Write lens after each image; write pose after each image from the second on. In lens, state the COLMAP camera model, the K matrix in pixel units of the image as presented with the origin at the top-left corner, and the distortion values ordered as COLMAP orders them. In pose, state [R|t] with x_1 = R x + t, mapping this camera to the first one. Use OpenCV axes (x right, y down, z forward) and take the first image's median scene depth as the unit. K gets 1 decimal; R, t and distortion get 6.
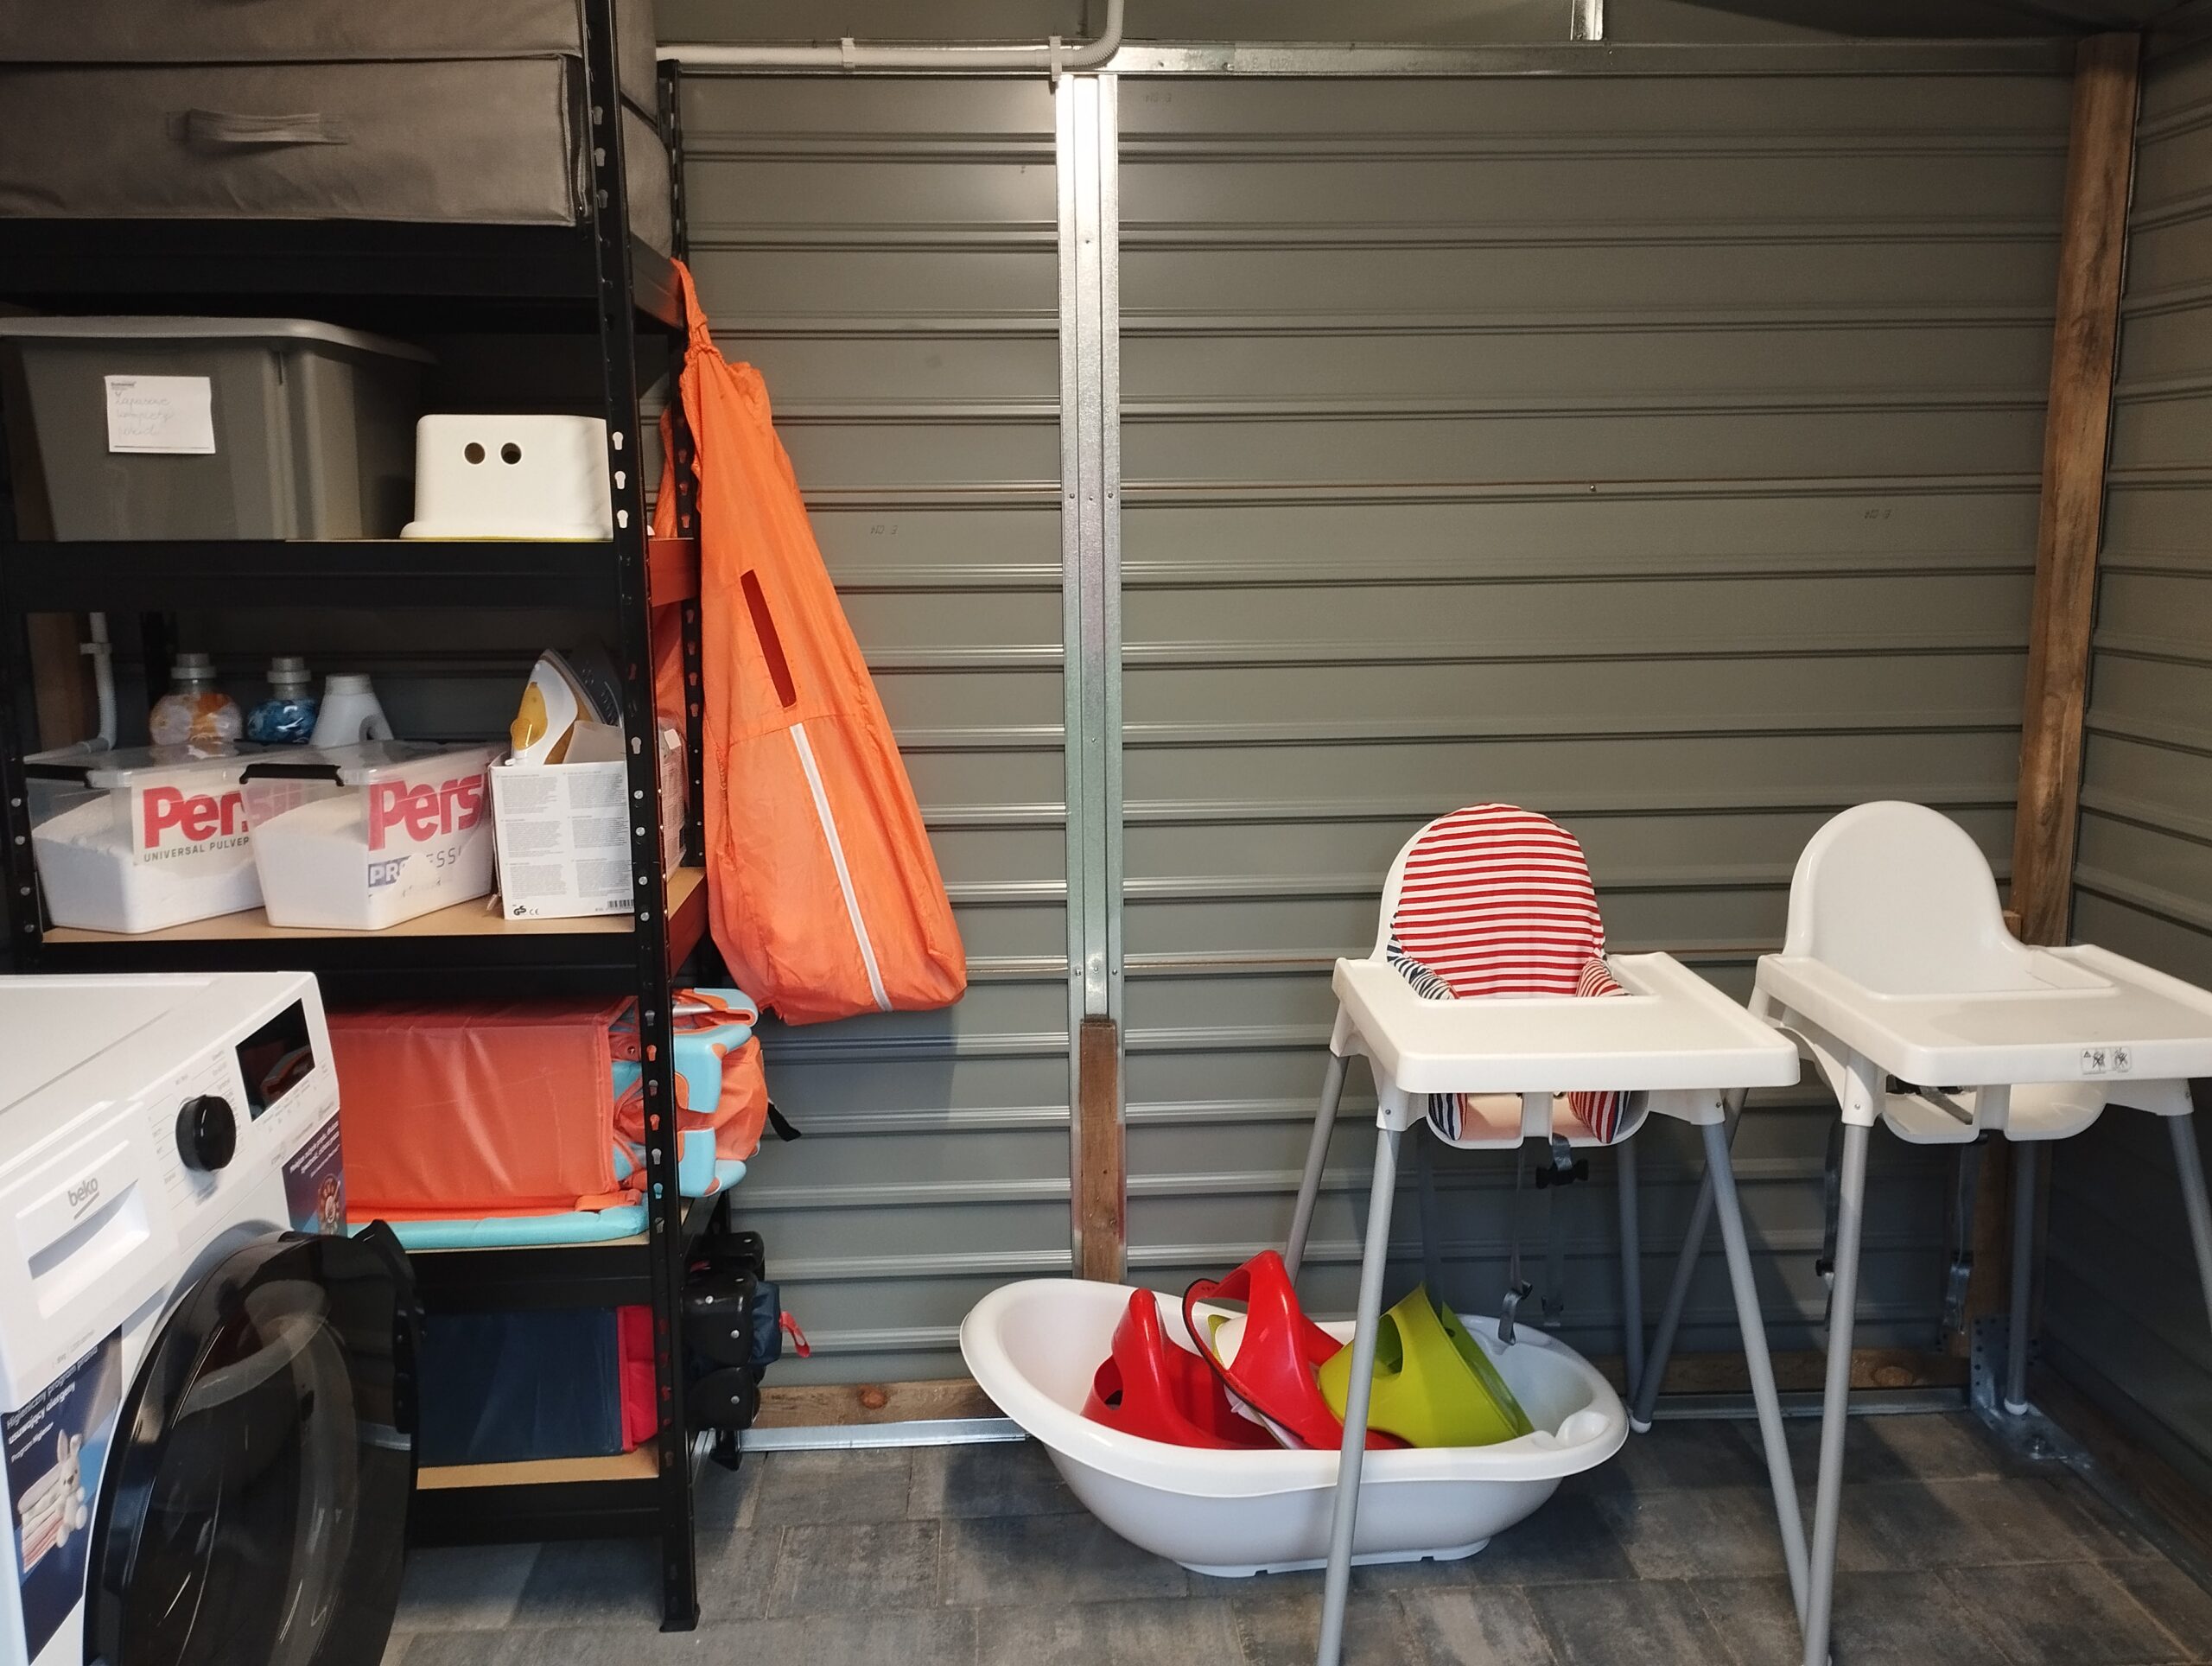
lens RADIAL K [[1806.9, 0, 1106.0], [0, 1806.9, 833.0], [0, 0, 1]] dist [0.099582, -0.133400]
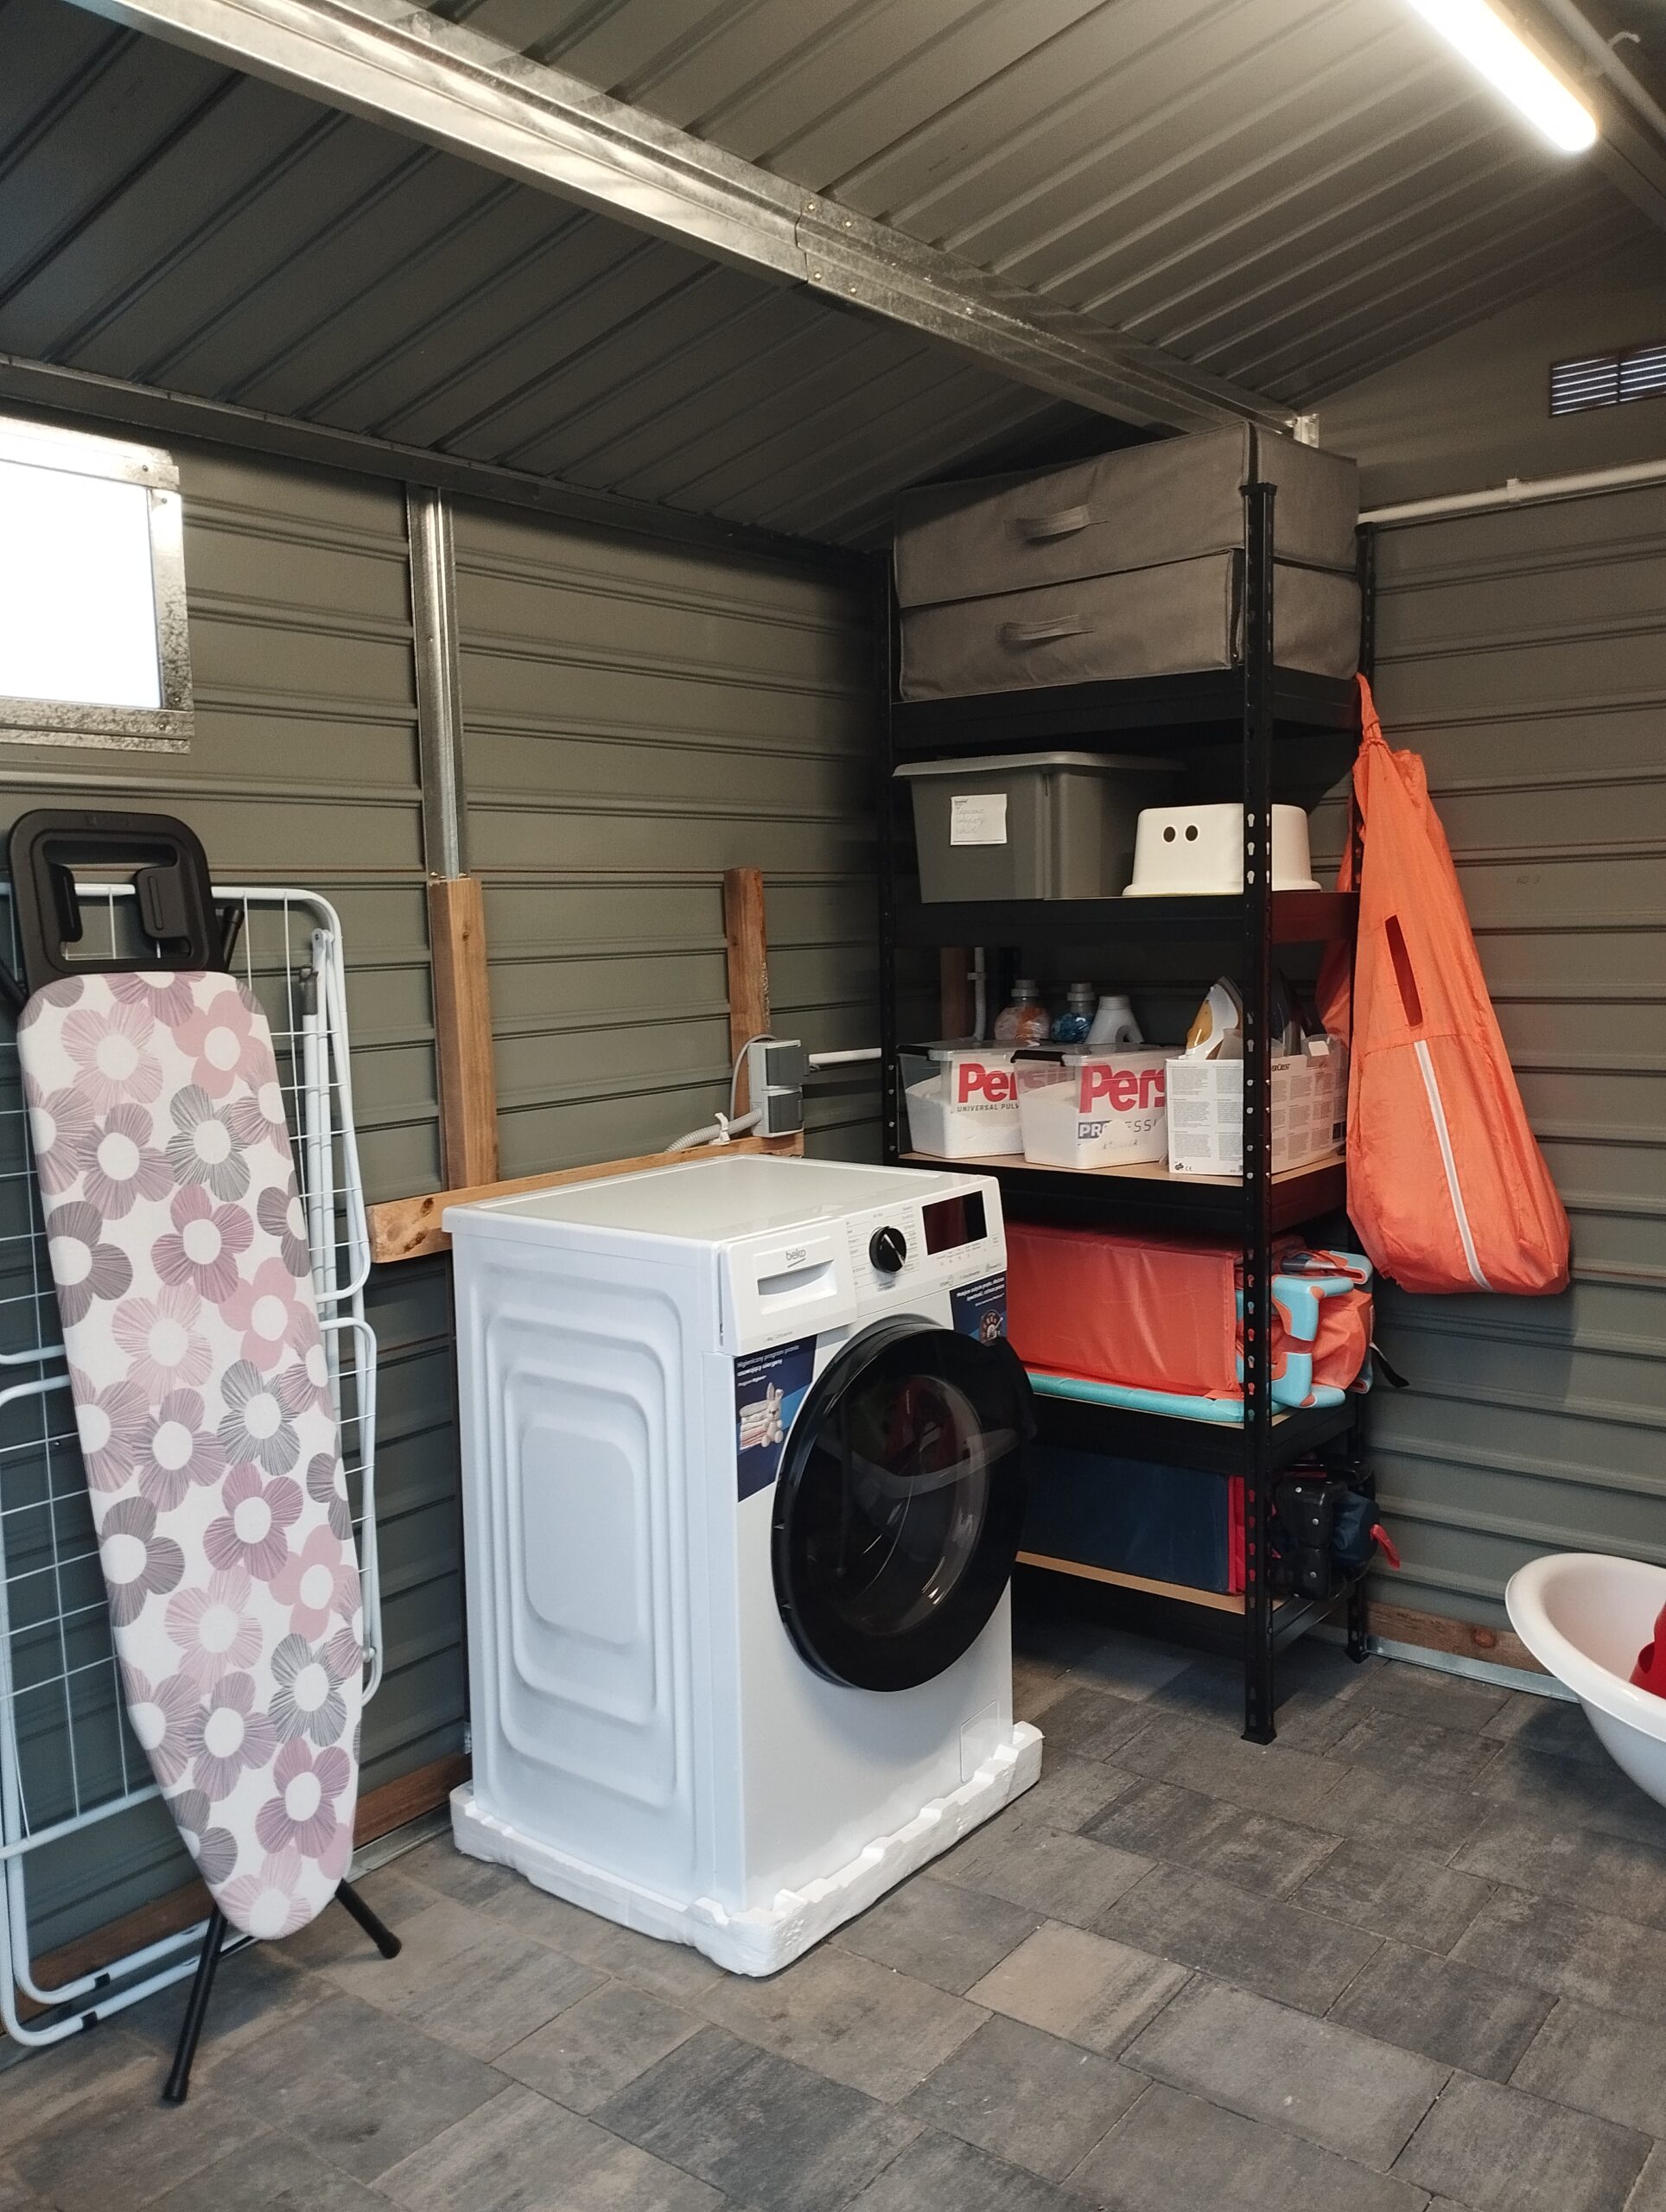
lens RADIAL K [[1806.9, 0, 833.0], [0, 1806.9, 1106.0], [0, 0, 1]] dist [0.099582, -0.133400]
pose [[0.753568, 0.058885, -0.654728, 0.363523], [-0.093036, 0.995508, -0.017547, 0.044946], [0.650754, 0.074136, 0.755661, -0.190536]]
